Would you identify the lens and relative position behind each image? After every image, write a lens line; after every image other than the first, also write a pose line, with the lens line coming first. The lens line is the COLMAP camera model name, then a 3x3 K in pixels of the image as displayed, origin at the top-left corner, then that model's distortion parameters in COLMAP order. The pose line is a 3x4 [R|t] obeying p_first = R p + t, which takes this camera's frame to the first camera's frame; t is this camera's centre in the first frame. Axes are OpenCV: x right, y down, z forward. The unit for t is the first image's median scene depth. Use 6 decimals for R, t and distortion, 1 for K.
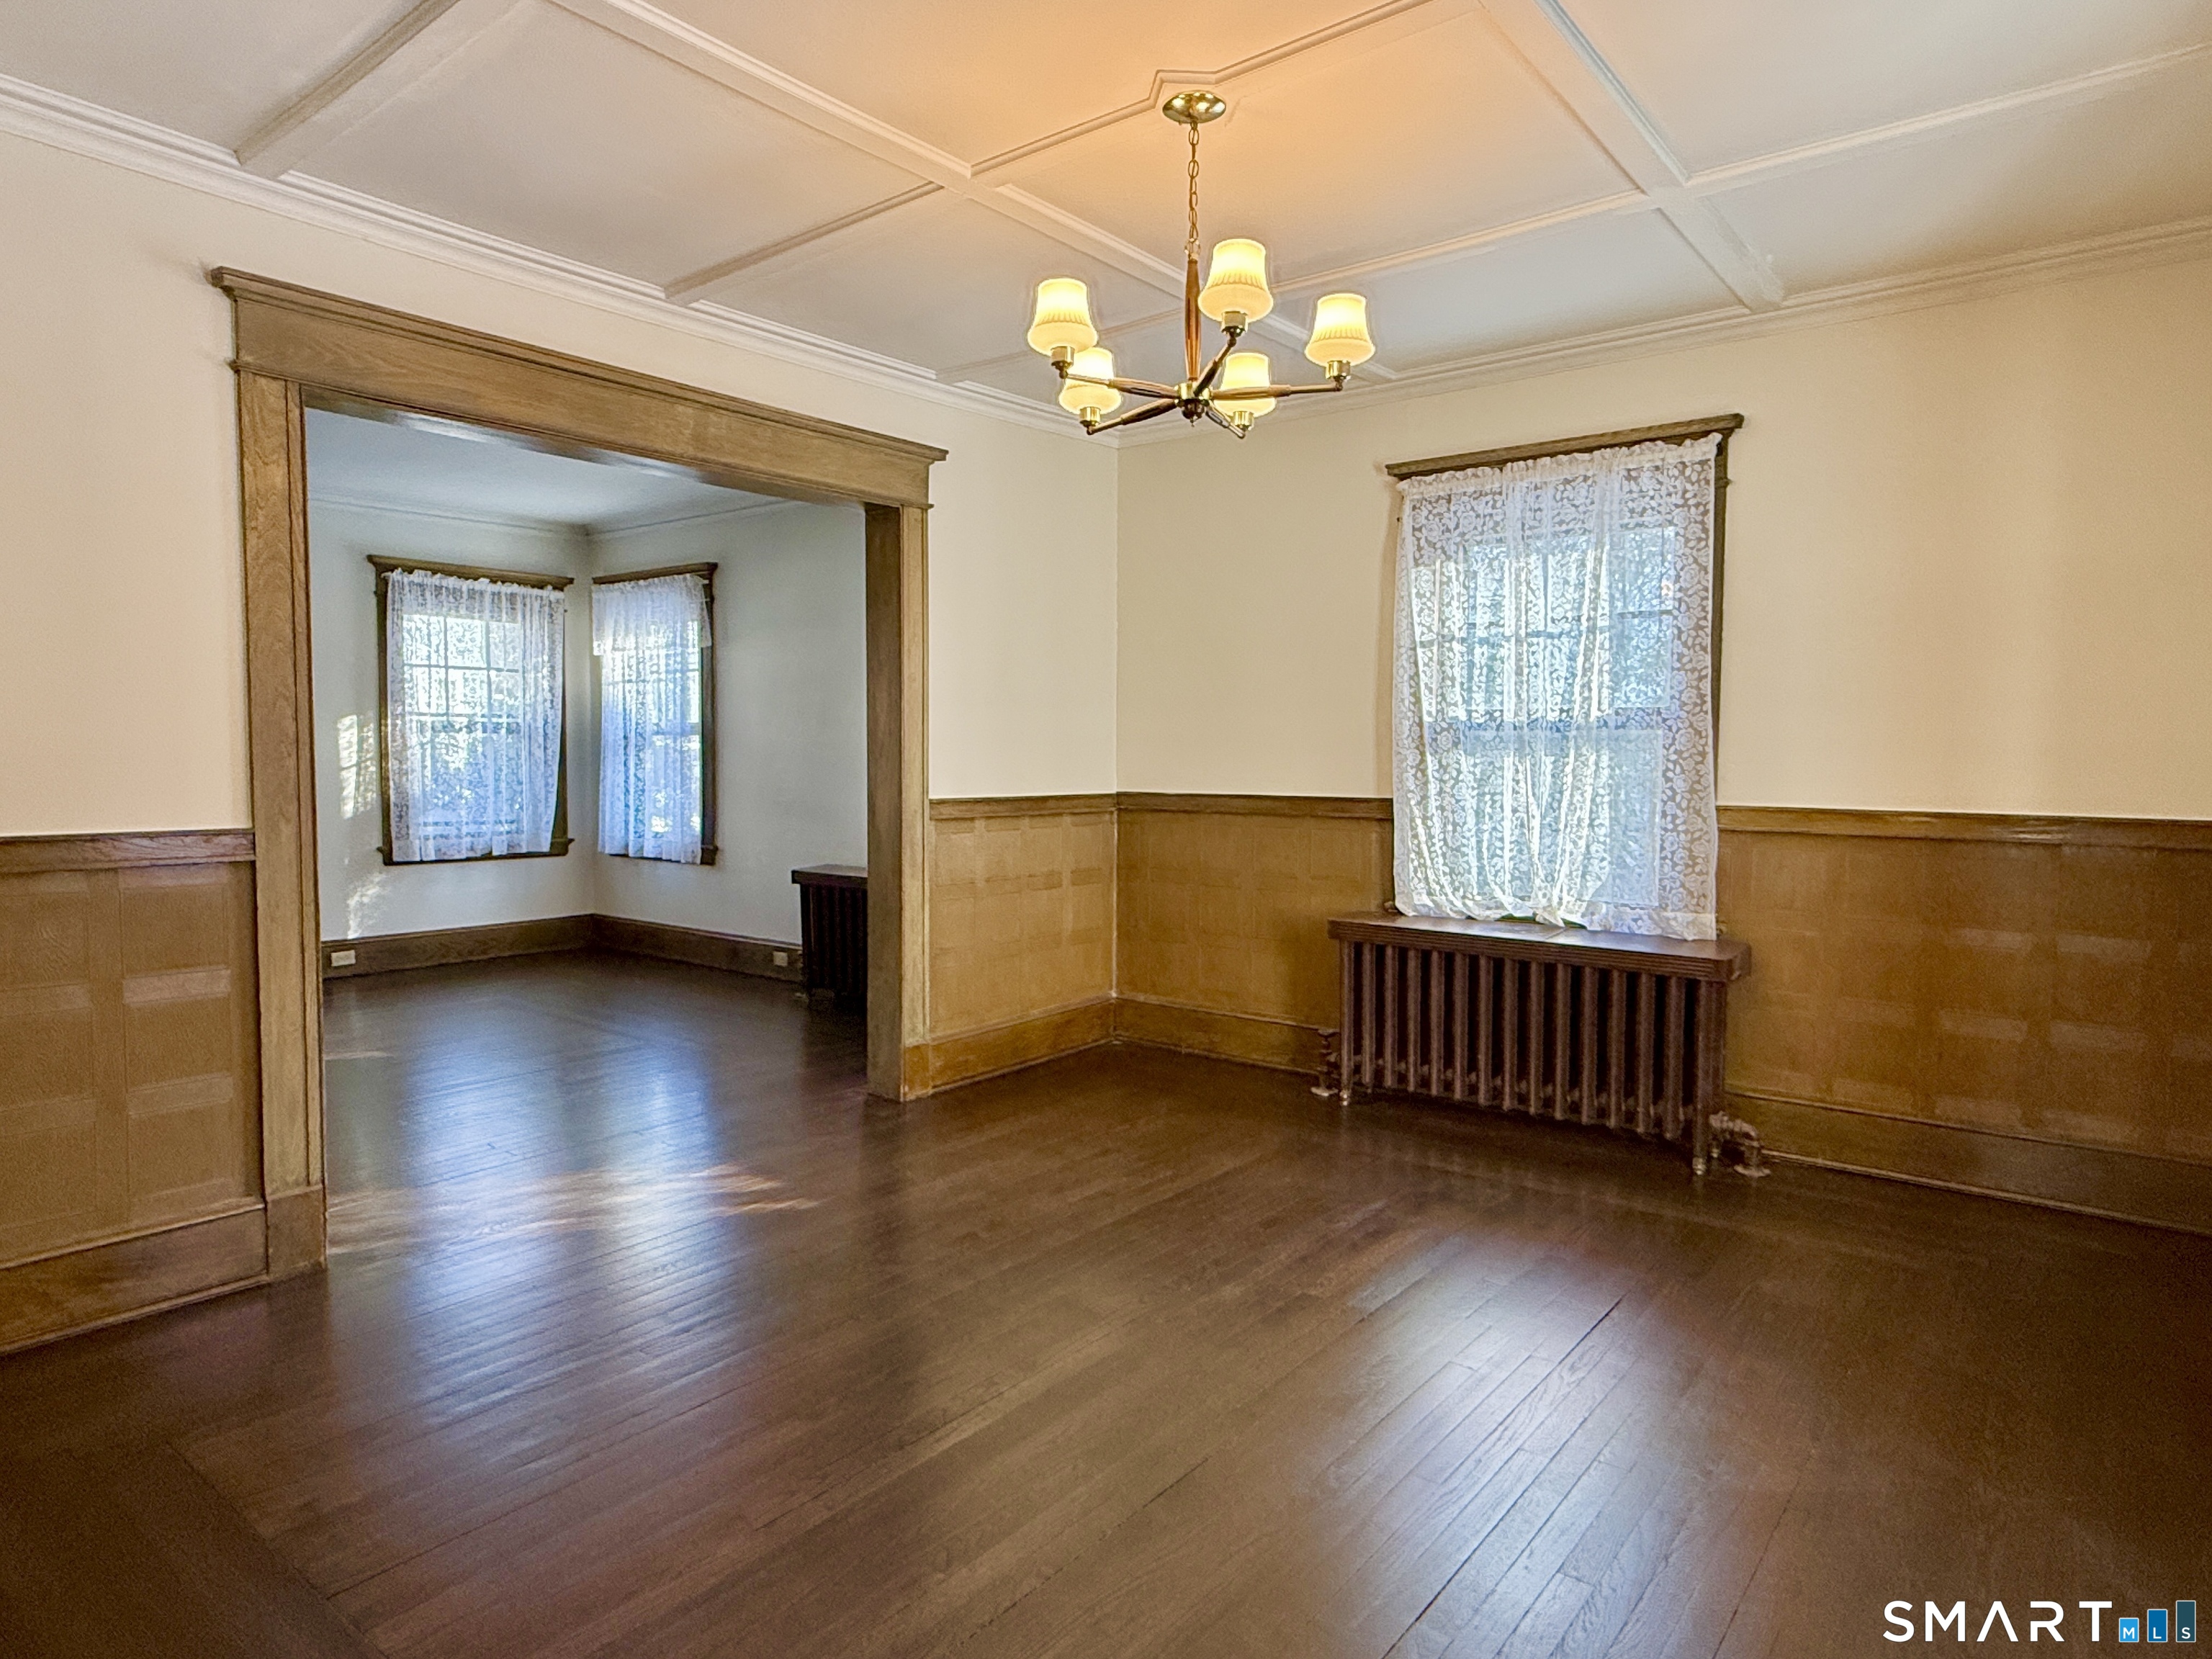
lens RADIAL K [[1327.0, 0, 1113.4], [0, 1327.0, 826.9], [0, 0, 1]] dist [-0.003149, 0.000372]
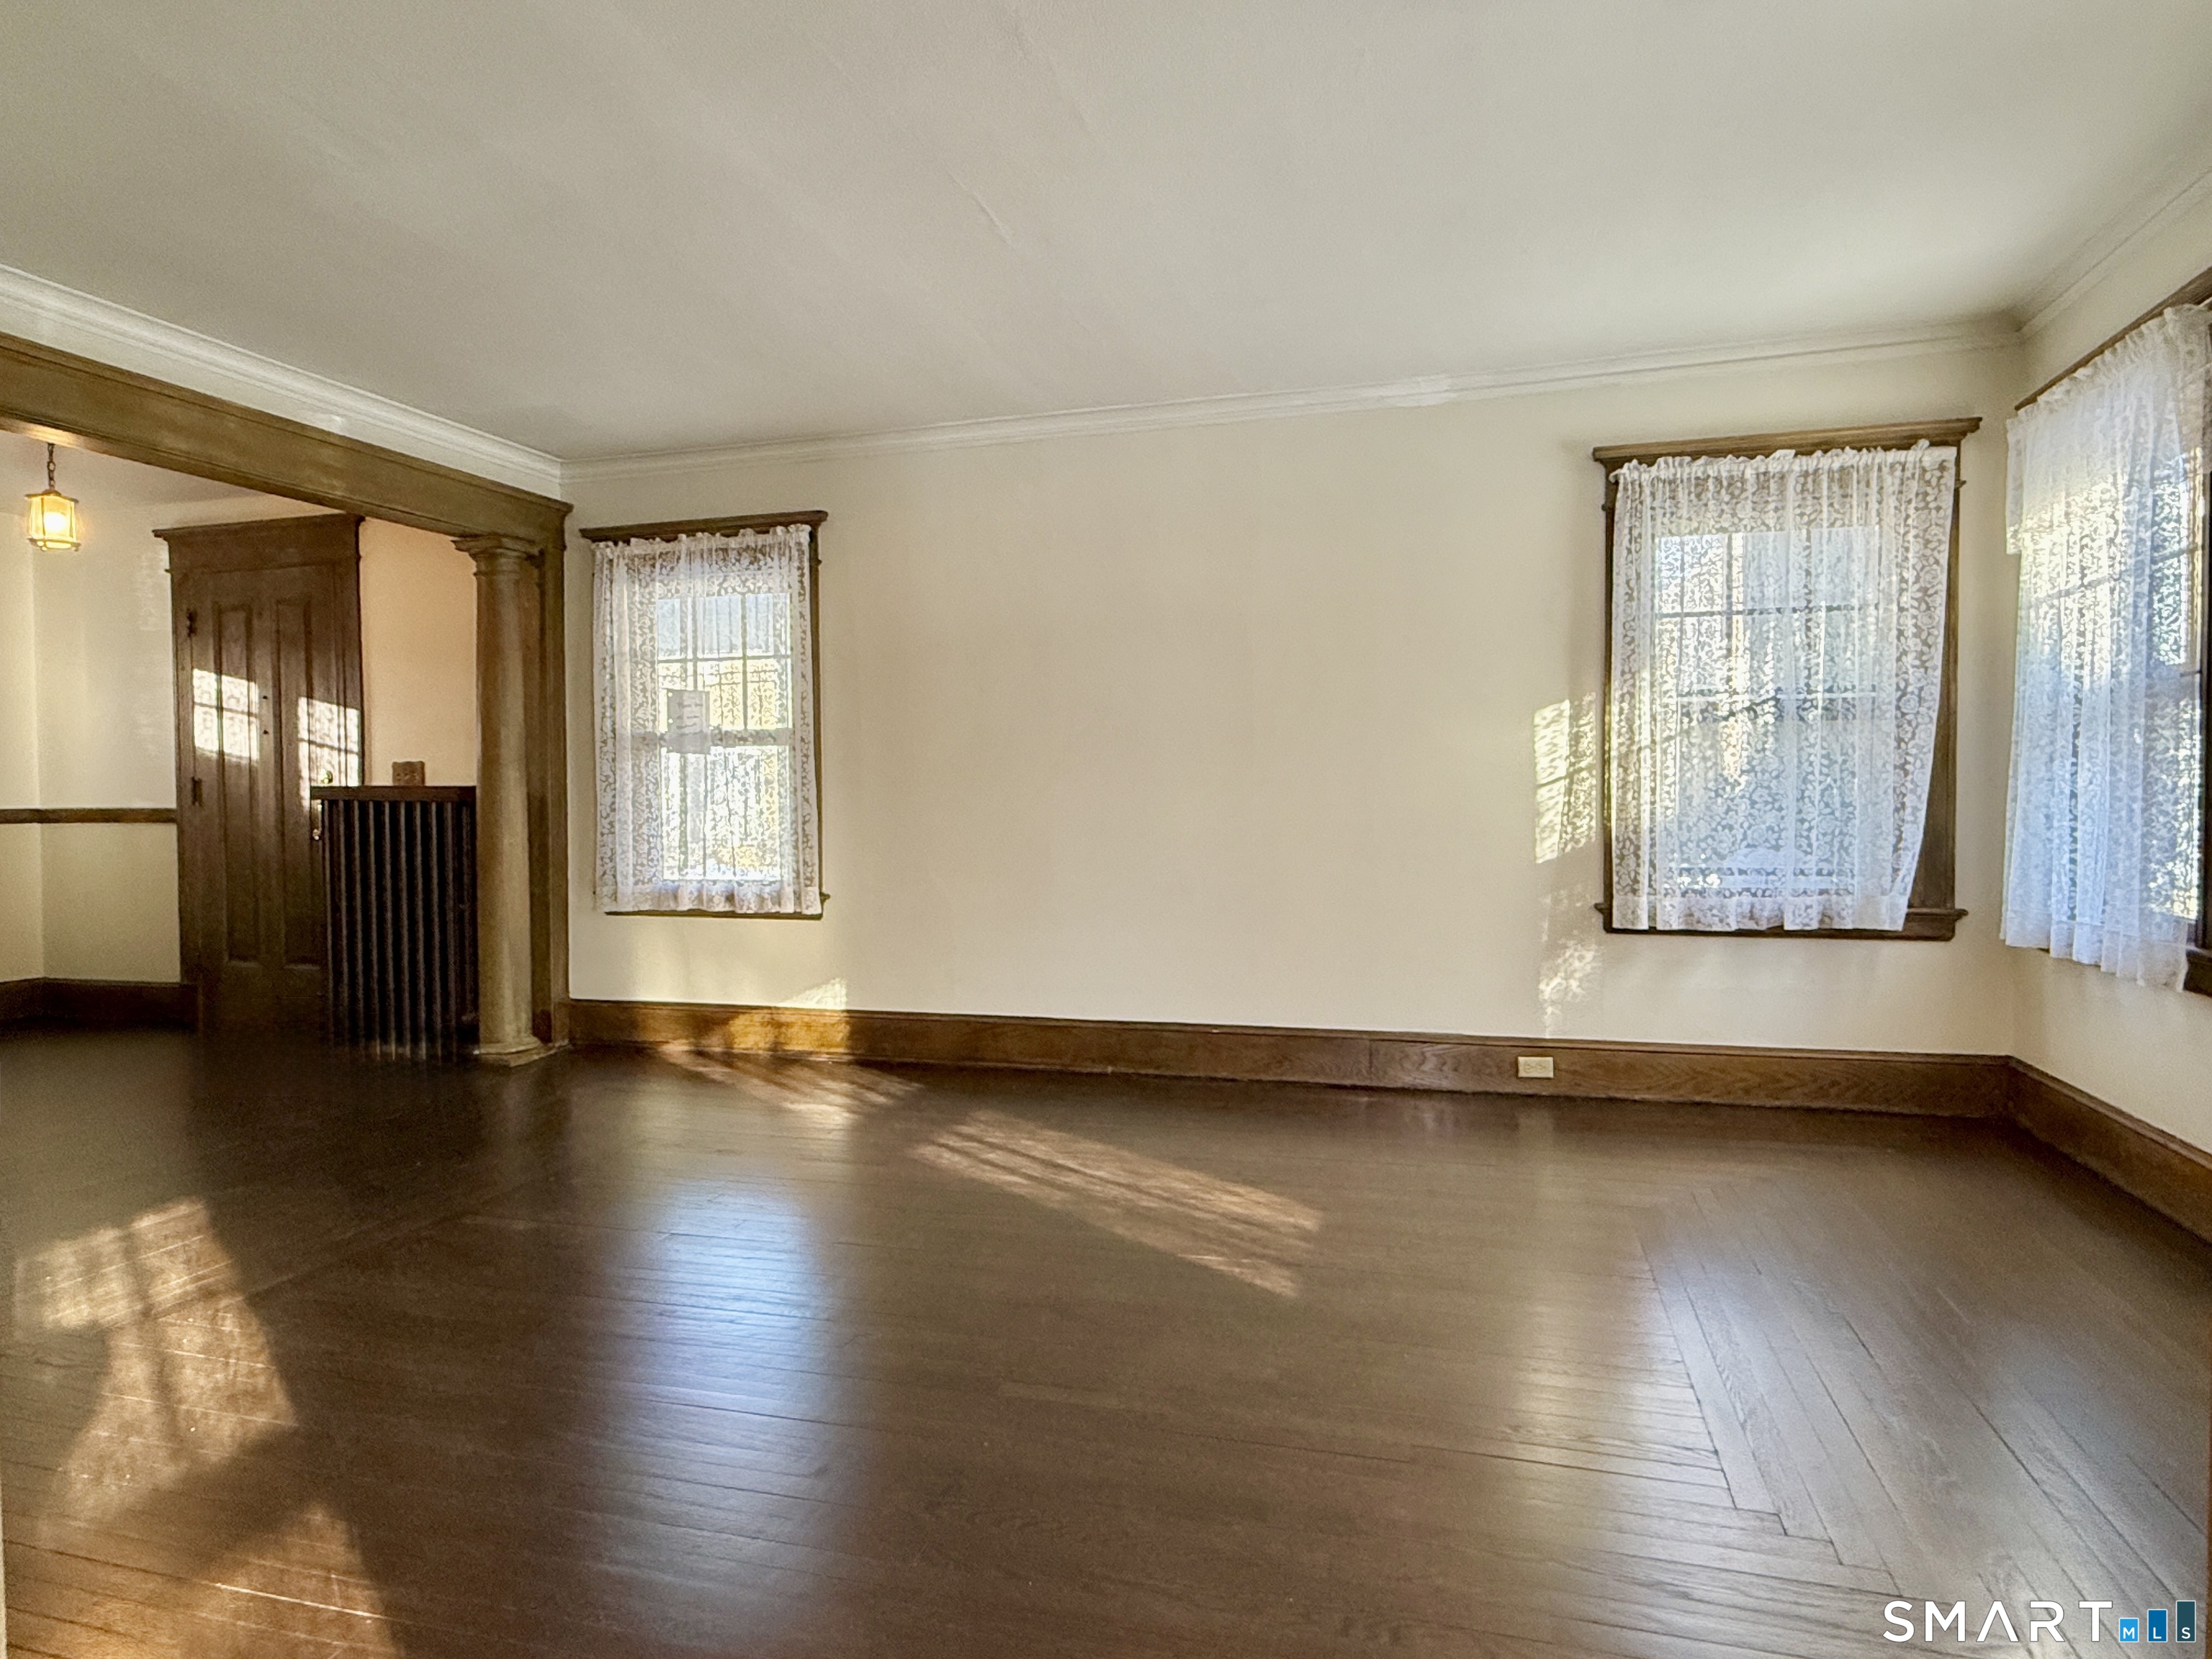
lens RADIAL K [[1327.0, 0, 1090.0], [0, 1327.0, 864.3], [0, 0, 1]] dist [-0.003149, 0.000372]
pose [[0.365165, 0.031010, -0.930426, -0.044233], [-0.040738, 0.999020, 0.017307, -0.005129], [0.930051, 0.031584, 0.366071, 0.529574]]
